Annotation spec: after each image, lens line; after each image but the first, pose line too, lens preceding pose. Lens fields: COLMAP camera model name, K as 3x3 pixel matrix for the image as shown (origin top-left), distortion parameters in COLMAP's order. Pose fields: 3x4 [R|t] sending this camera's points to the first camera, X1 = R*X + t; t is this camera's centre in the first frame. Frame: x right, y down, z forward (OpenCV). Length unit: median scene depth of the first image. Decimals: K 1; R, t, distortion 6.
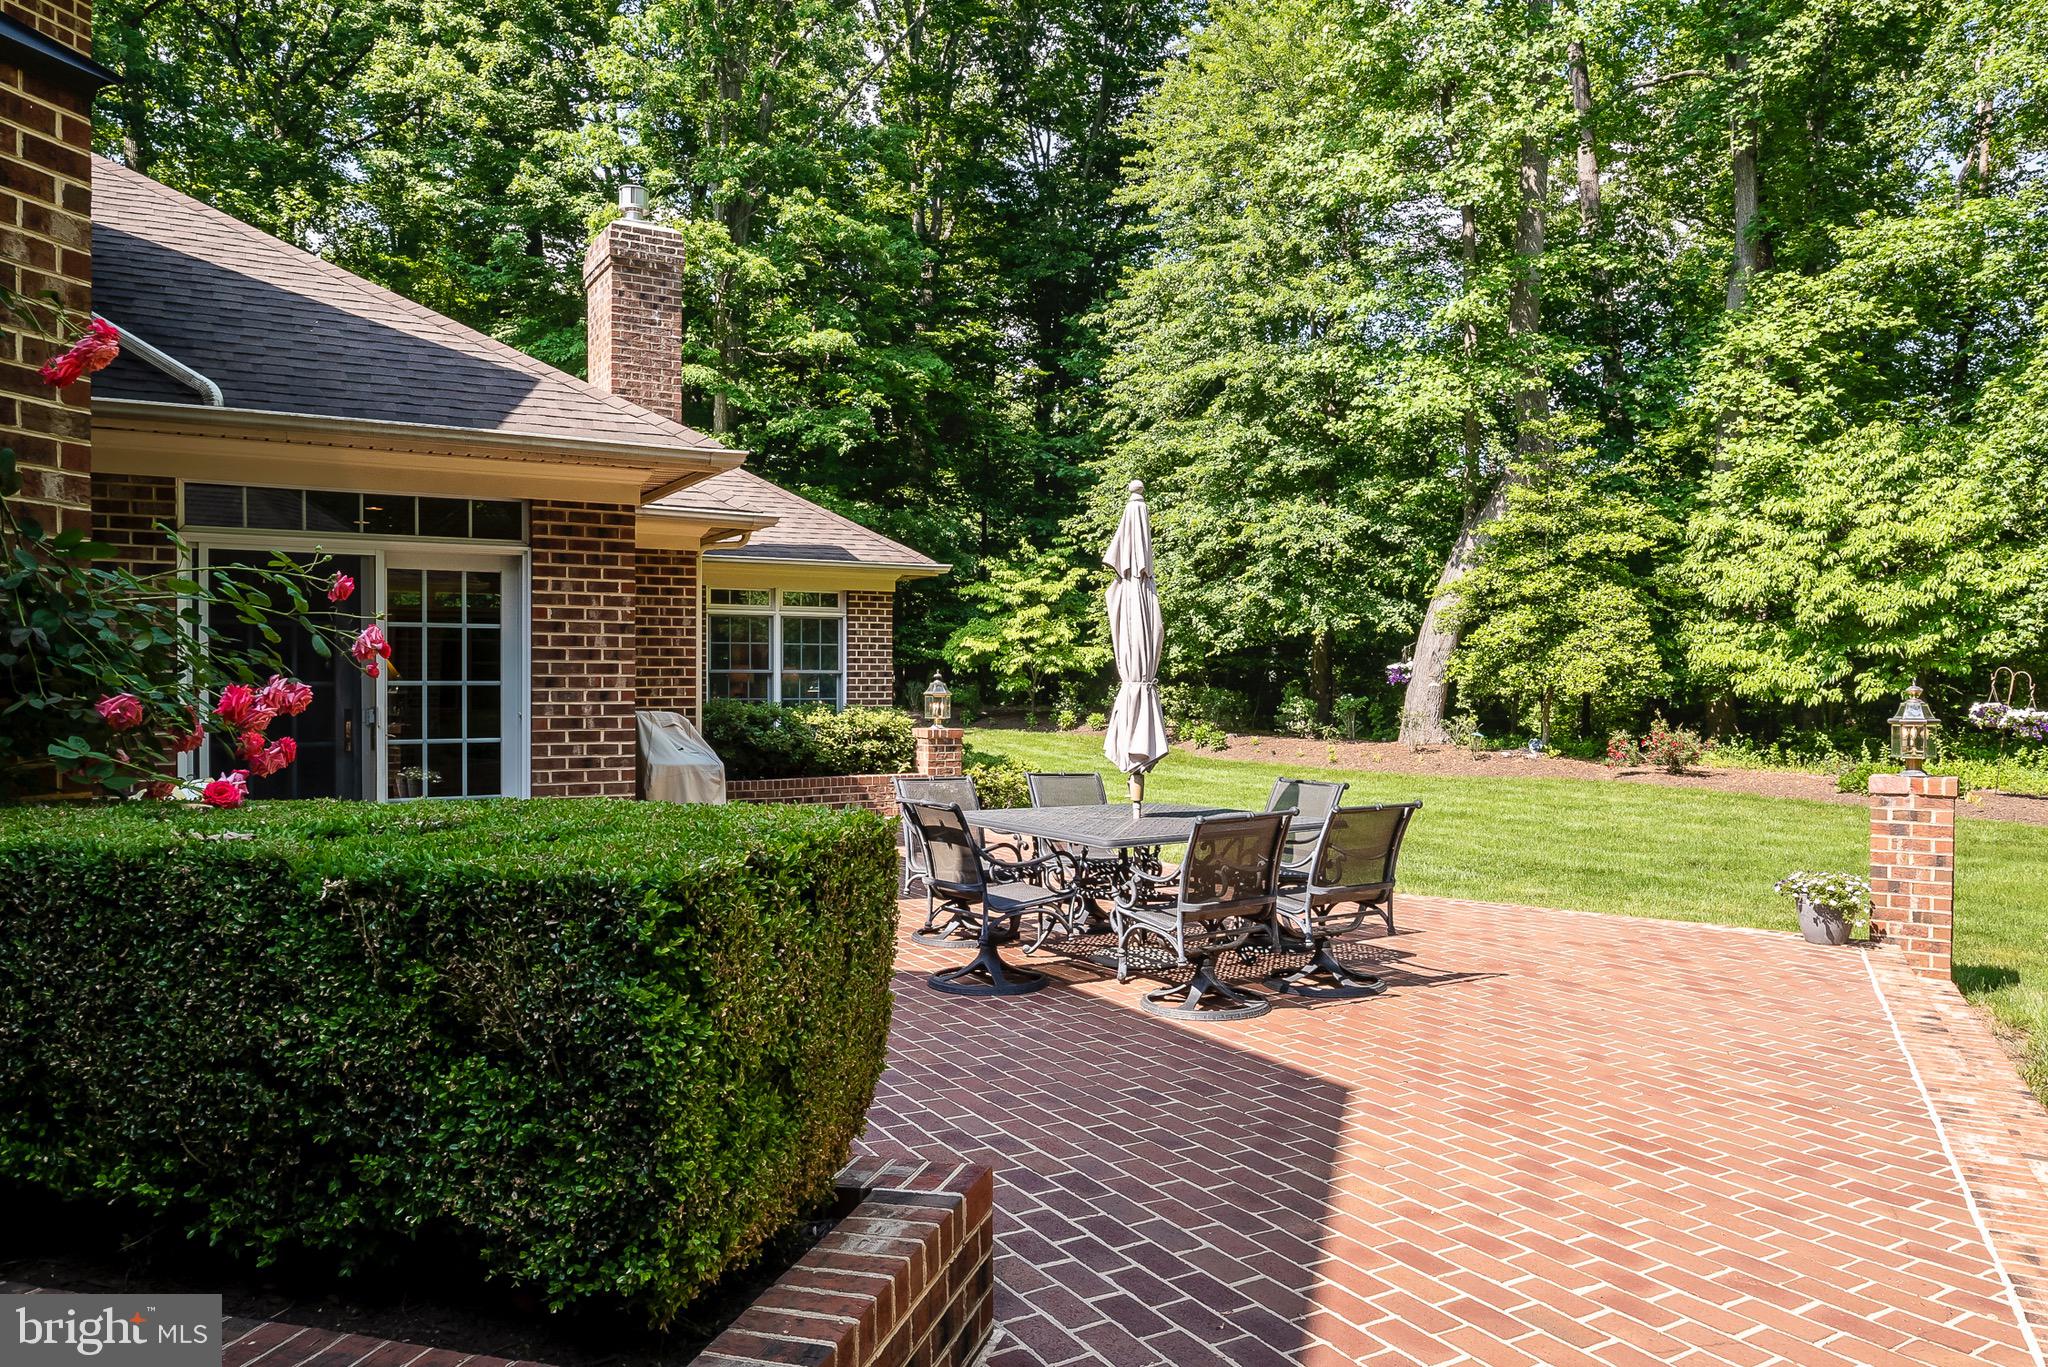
lens RADIAL K [[1423.6, 0, 1024.0], [0, 1423.6, 683.5], [0, 0, 1]] dist [0.000165, 0.000282]
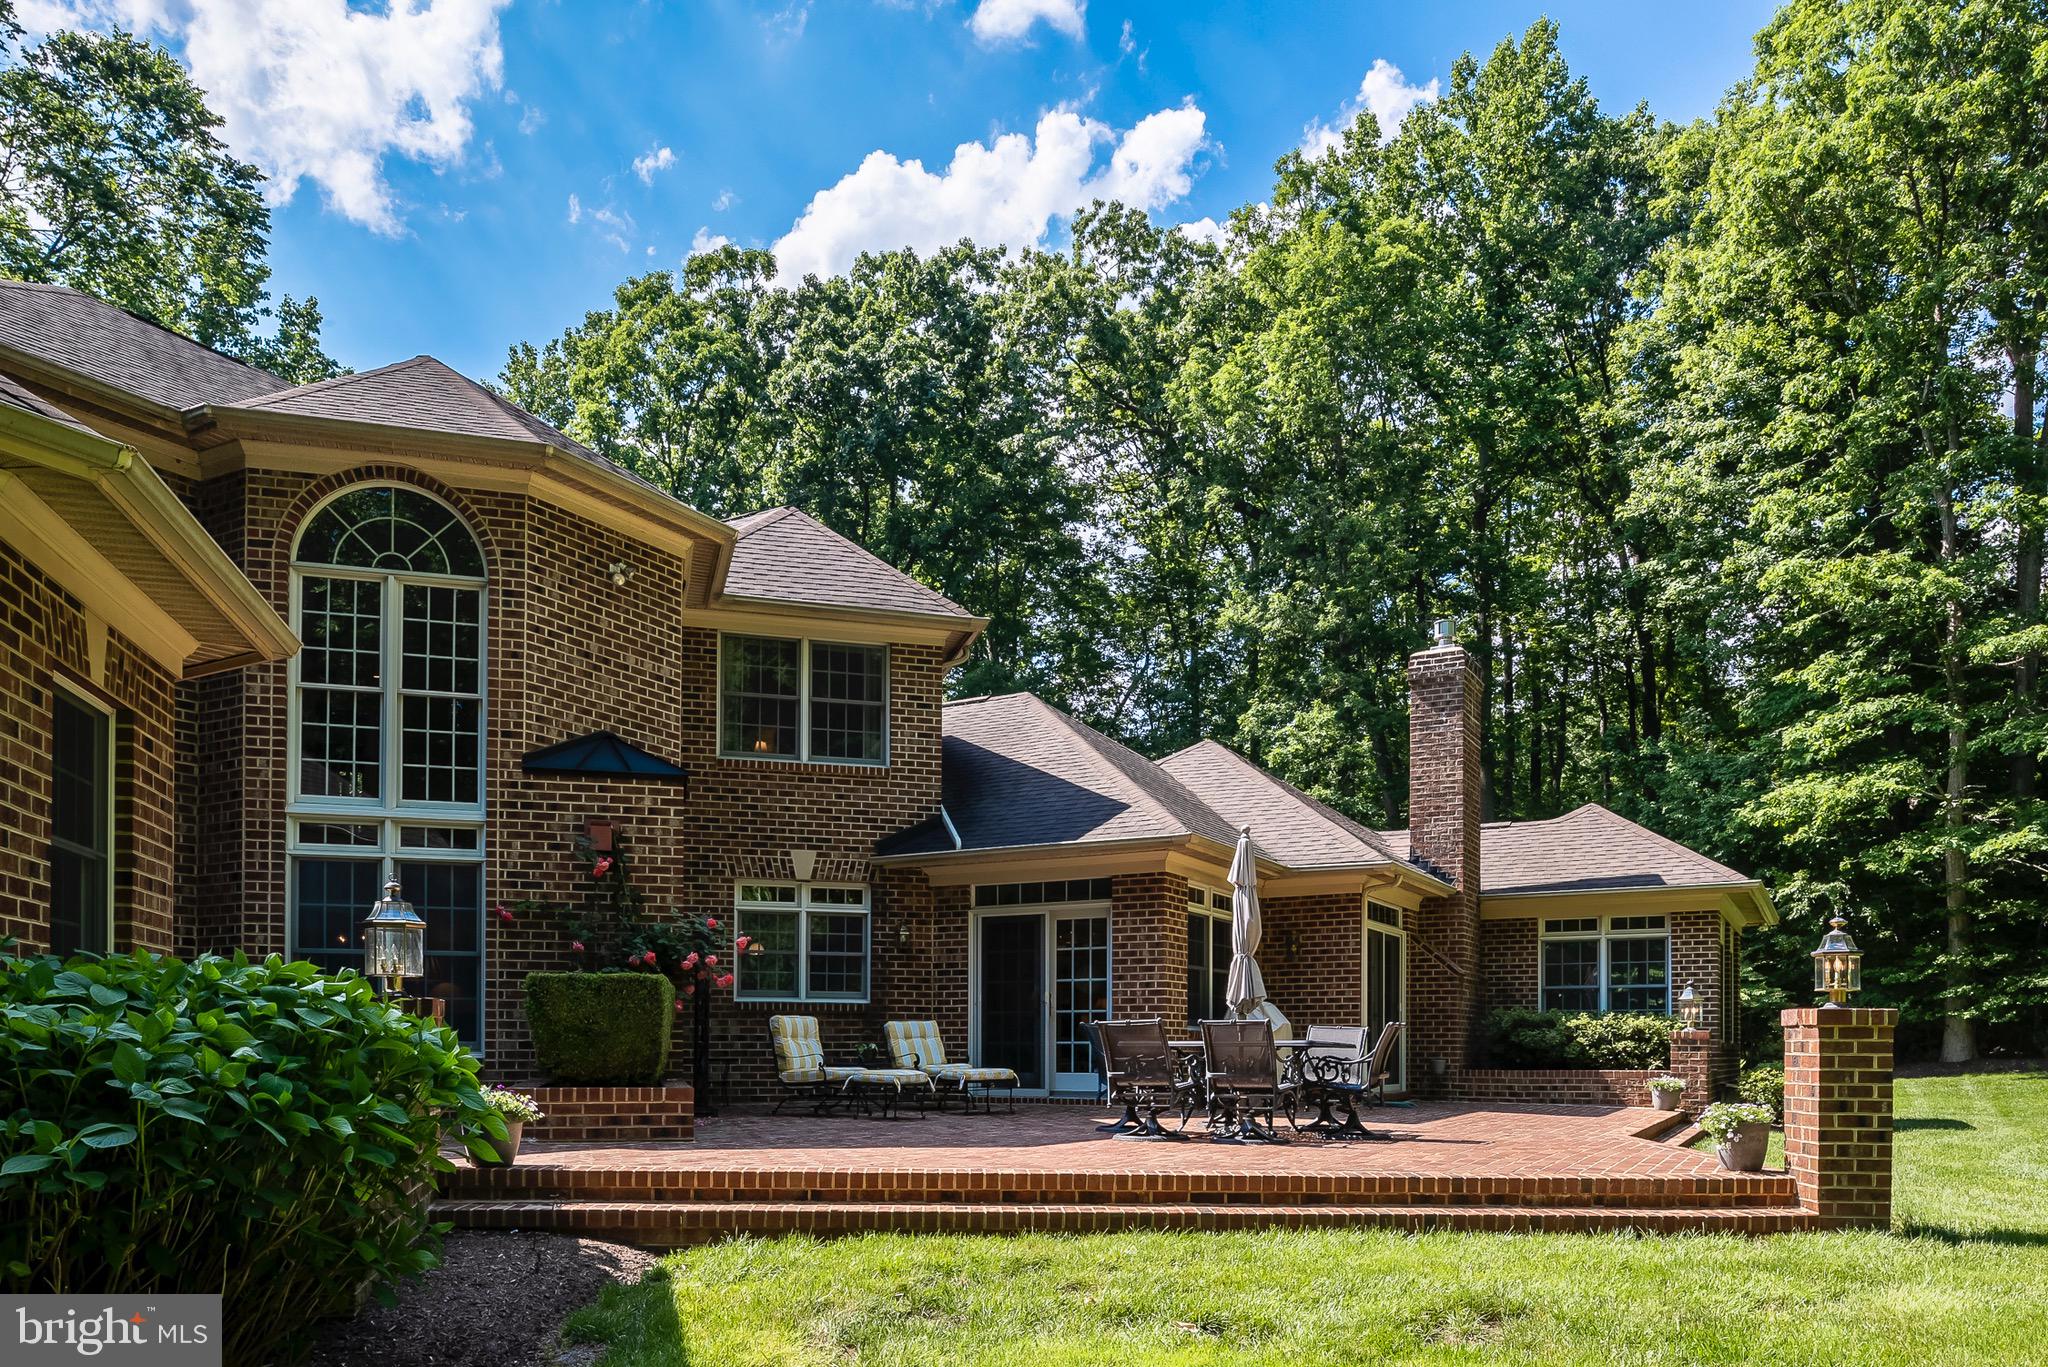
lens RADIAL K [[1416.8, 0, 1026.6], [0, 1416.8, 1023.8], [0, 0, 1]] dist [-0.009902, -0.001410]
pose [[0.506725, -0.014525, -0.861985, 1.099877], [-0.006041, 0.999774, -0.020399, 0.091266], [0.862087, 0.015544, 0.506522, 0.009855]]
